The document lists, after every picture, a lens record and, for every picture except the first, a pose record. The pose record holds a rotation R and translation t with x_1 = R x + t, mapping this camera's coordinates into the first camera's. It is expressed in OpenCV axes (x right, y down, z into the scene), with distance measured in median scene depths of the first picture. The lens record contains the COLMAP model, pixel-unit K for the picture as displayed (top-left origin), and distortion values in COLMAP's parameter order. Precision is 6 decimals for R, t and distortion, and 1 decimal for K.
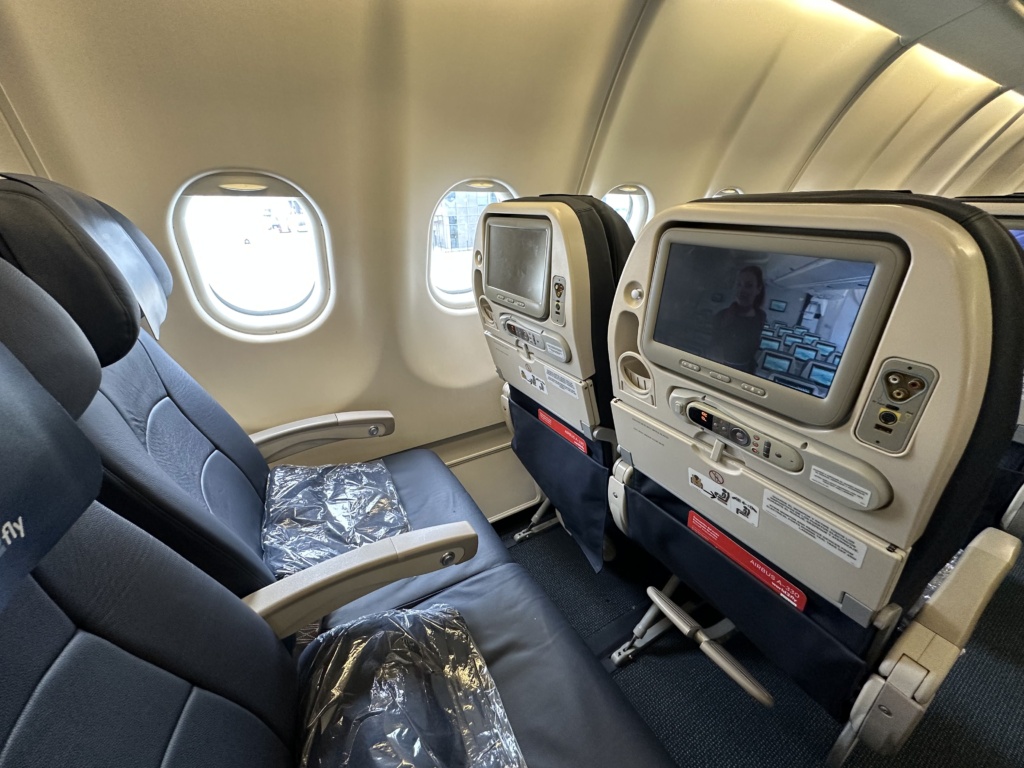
lens RADIAL K [[419.7, 0, 512.0], [0, 419.7, 384.0], [0, 0, 1]] dist [-0.002797, -0.000235]
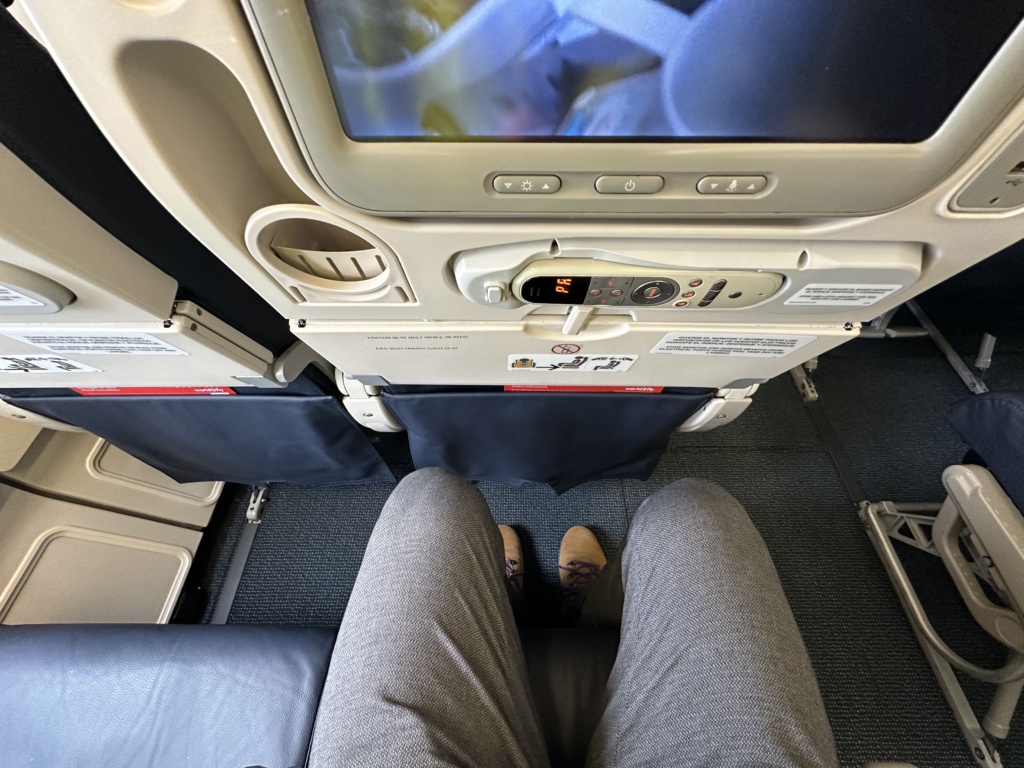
lens RADIAL K [[419.7, 0, 512.0], [0, 419.7, 384.0], [0, 0, 1]] dist [-0.002797, -0.000235]
pose [[0.540486, -0.699659, 0.467282, 0.162791], [0.349404, 0.691891, 0.631825, -0.127459], [-0.765370, -0.178222, 0.618421, 0.729363]]
